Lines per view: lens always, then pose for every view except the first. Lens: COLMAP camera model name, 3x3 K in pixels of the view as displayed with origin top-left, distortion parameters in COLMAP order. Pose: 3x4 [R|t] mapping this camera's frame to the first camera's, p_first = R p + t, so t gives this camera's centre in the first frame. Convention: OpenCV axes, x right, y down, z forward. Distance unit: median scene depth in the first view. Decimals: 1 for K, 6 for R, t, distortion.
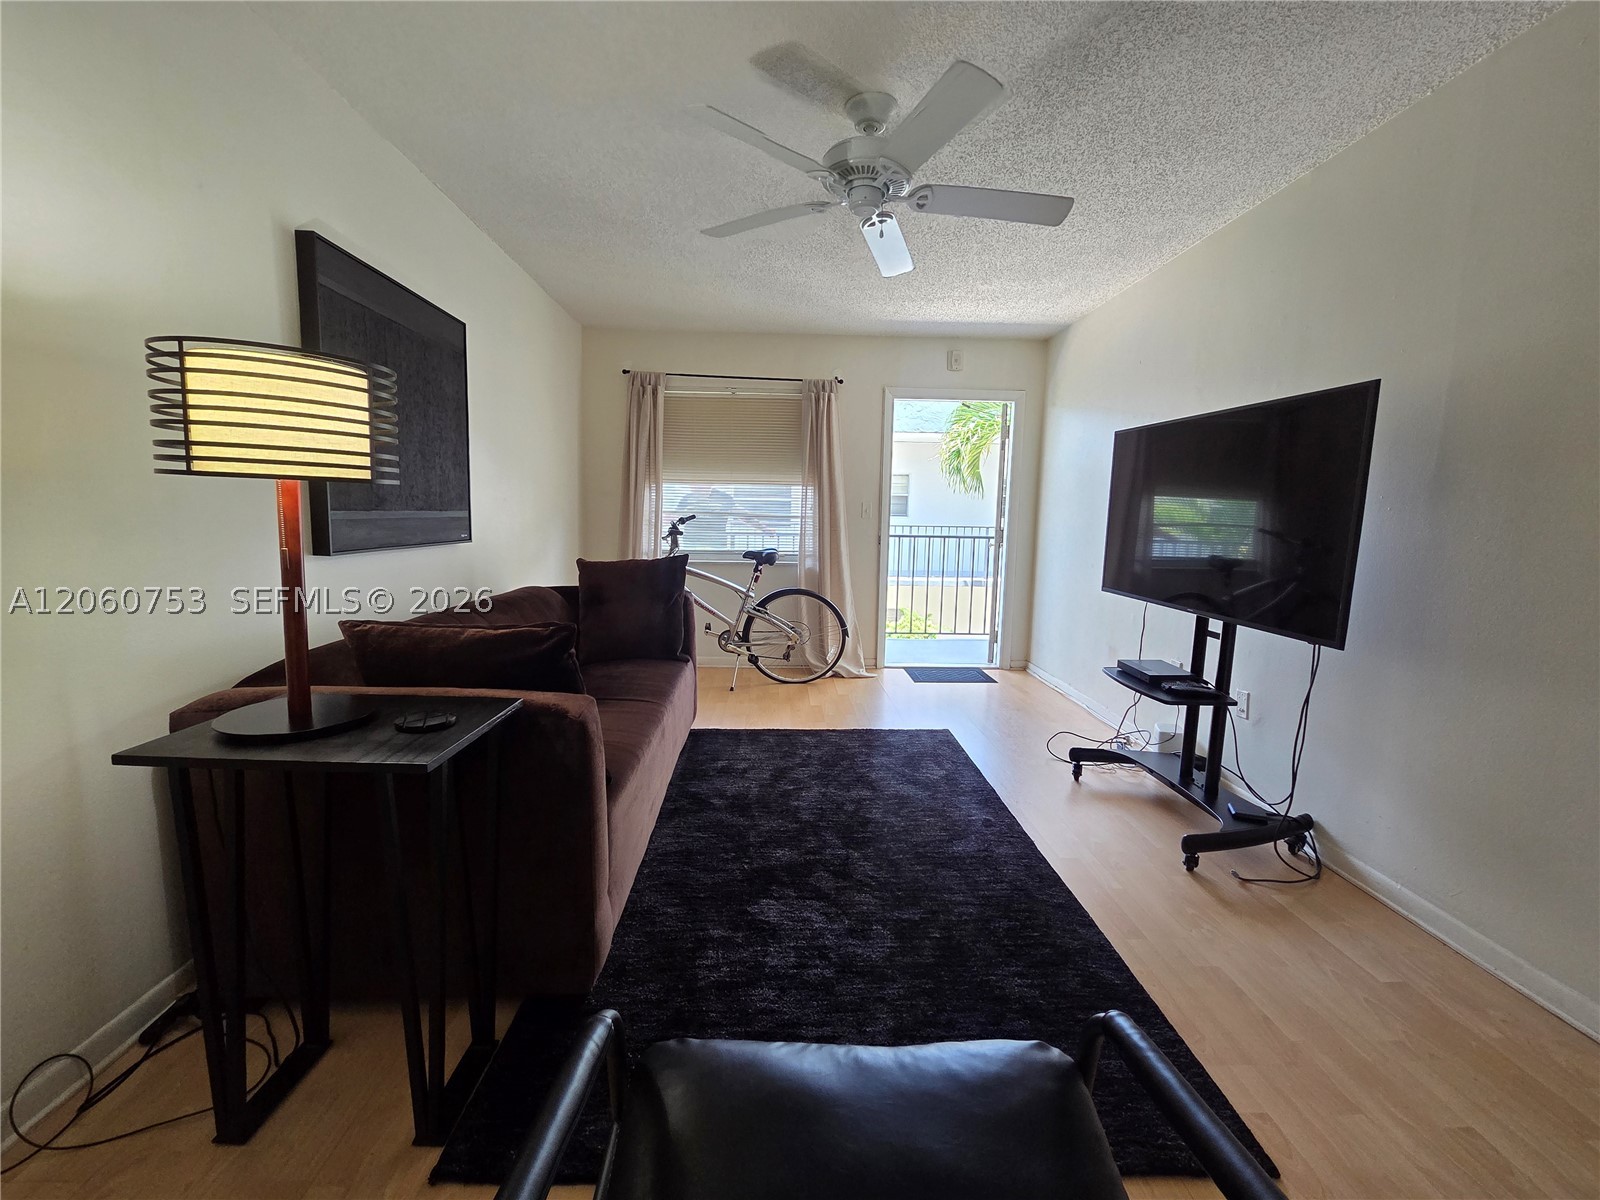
lens RADIAL K [[656.8, 0, 797.3], [0, 656.8, 588.1], [0, 0, 1]] dist [-0.000157, 0.000246]
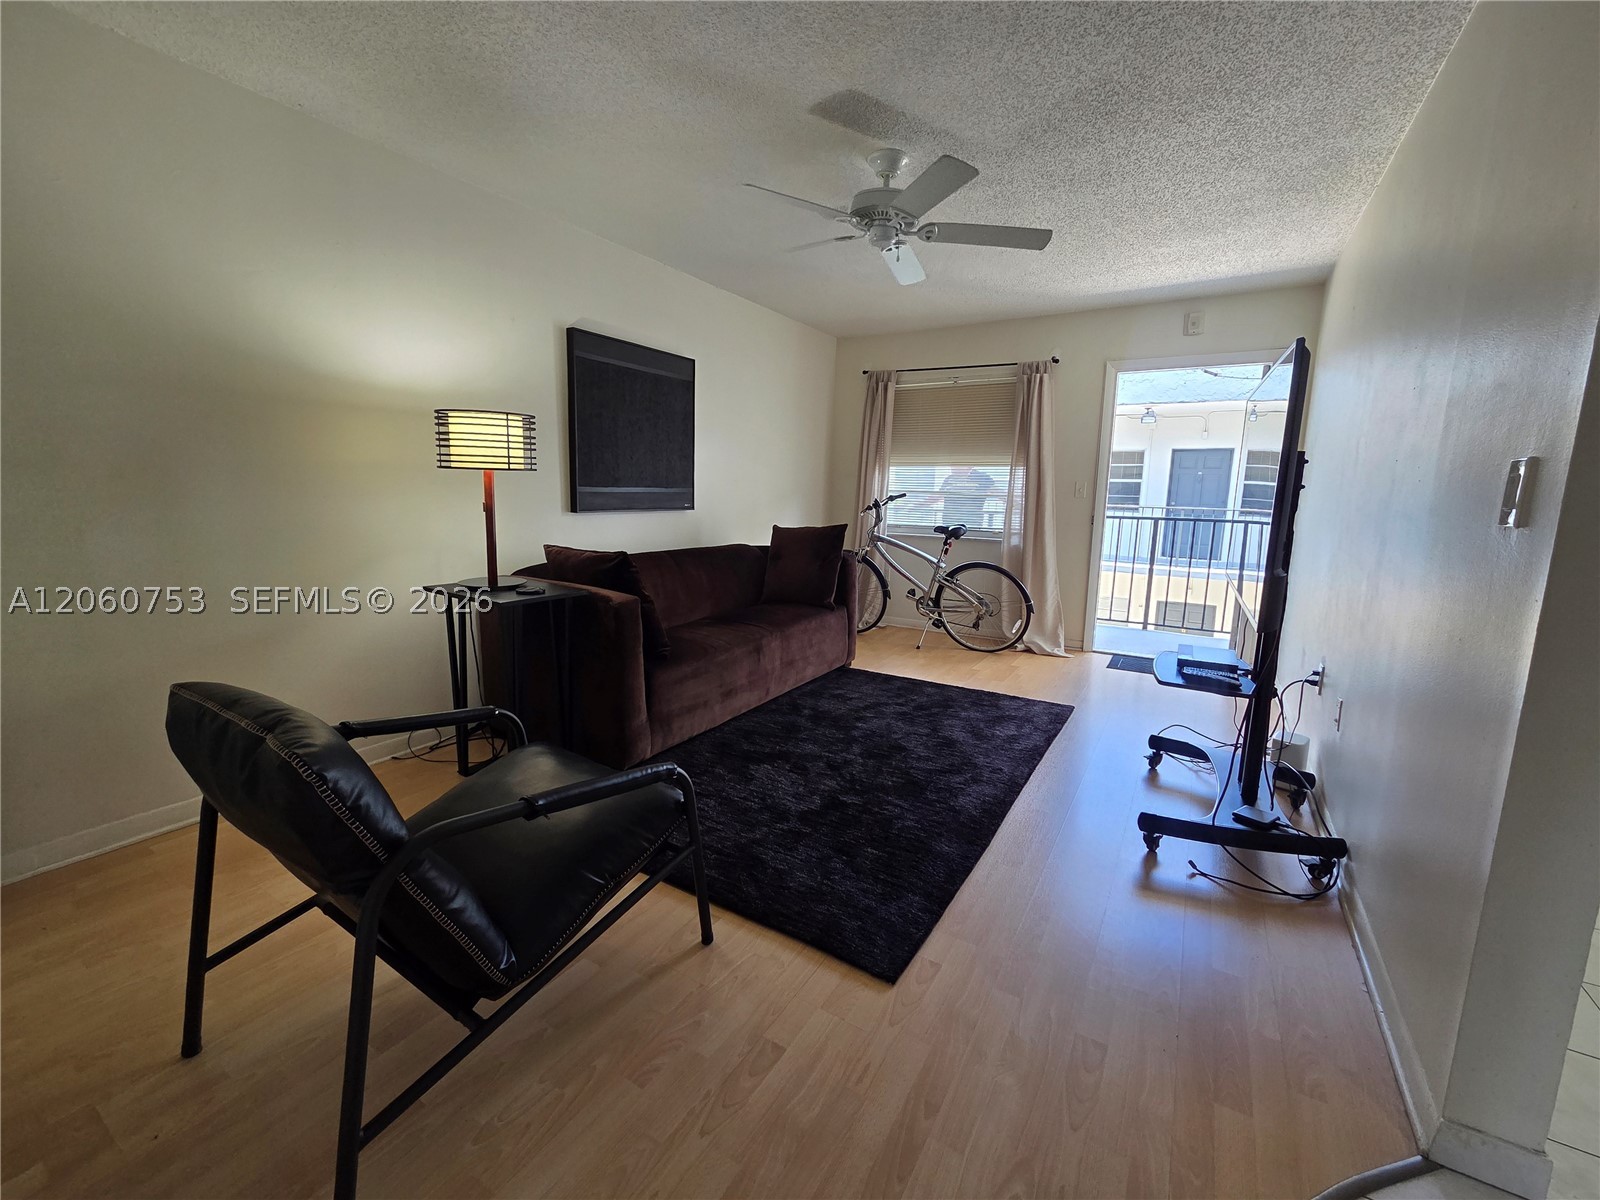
lens RADIAL K [[655.1, 0, 798.8], [0, 655.1, 588.0], [0, 0, 1]] dist [-0.001288, 0.000161]
pose [[0.832614, 0.081396, -0.547840, 0.463358], [-0.067541, 0.996682, 0.045433, 0.019068], [0.549720, -0.000826, 0.835348, -0.079394]]
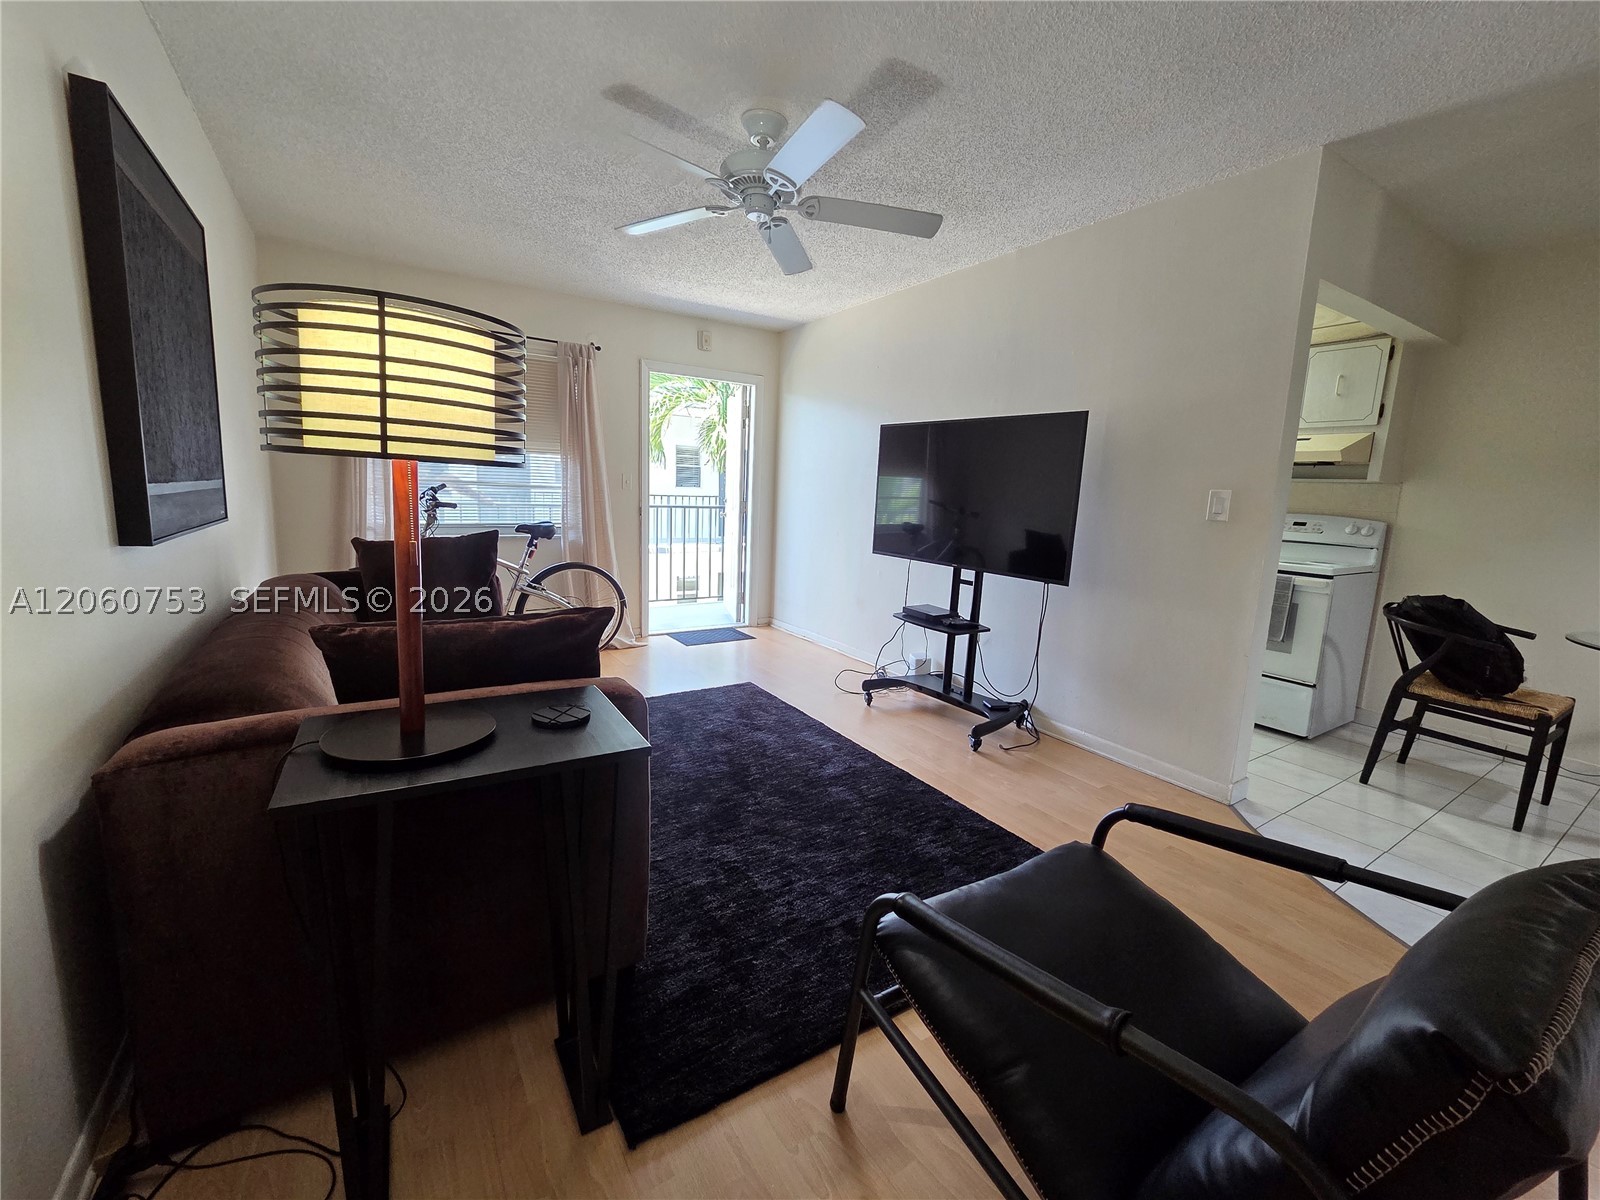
lens RADIAL K [[656.8, 0, 797.3], [0, 656.8, 588.1], [0, 0, 1]] dist [-0.000157, 0.000246]
pose [[0.859338, -0.064930, 0.507270, -0.289928], [0.038924, 0.997334, 0.061718, -0.012113], [-0.509925, -0.033292, 0.859574, 0.000432]]
